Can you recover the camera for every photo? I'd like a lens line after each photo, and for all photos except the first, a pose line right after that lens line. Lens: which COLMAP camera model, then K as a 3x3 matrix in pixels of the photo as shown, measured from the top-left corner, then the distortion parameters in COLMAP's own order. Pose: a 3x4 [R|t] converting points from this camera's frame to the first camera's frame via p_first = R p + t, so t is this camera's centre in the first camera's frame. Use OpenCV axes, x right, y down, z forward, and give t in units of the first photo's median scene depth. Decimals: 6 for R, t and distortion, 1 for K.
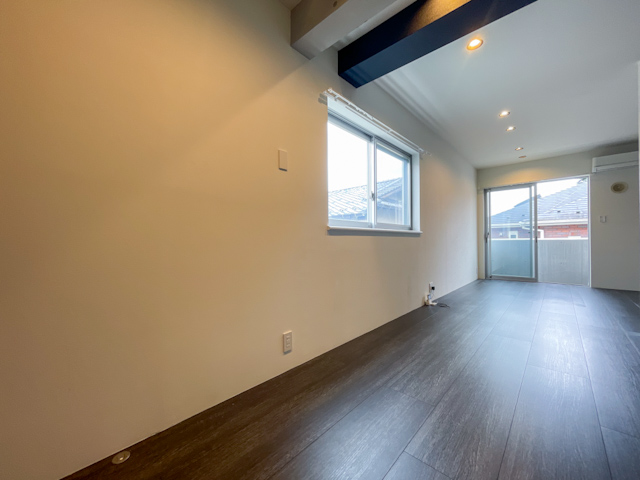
lens RADIAL K [[261.3, 0, 309.1], [0, 261.3, 240.8], [0, 0, 1]] dist [0.001733, 0.000503]
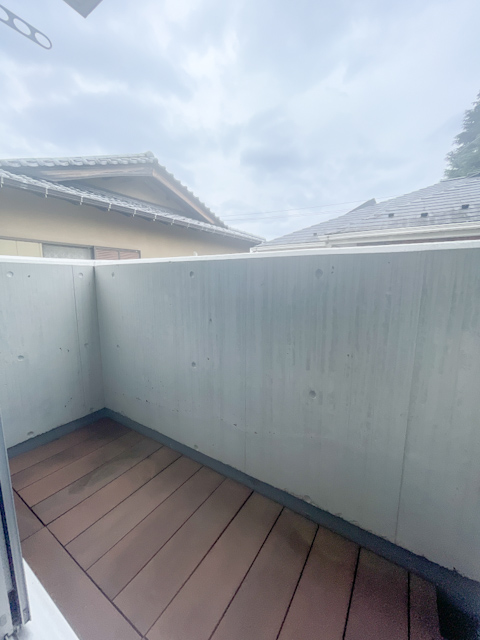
lens RADIAL K [[261.3, 0, 239.9], [0, 261.3, 318.4], [0, 0, 1]] dist [0.001733, 0.000503]
pose [[0.981020, -0.025213, 0.192261, 0.603592], [-0.004094, 0.988597, 0.150532, 0.006572], [-0.193864, -0.148462, 0.969730, 0.578025]]
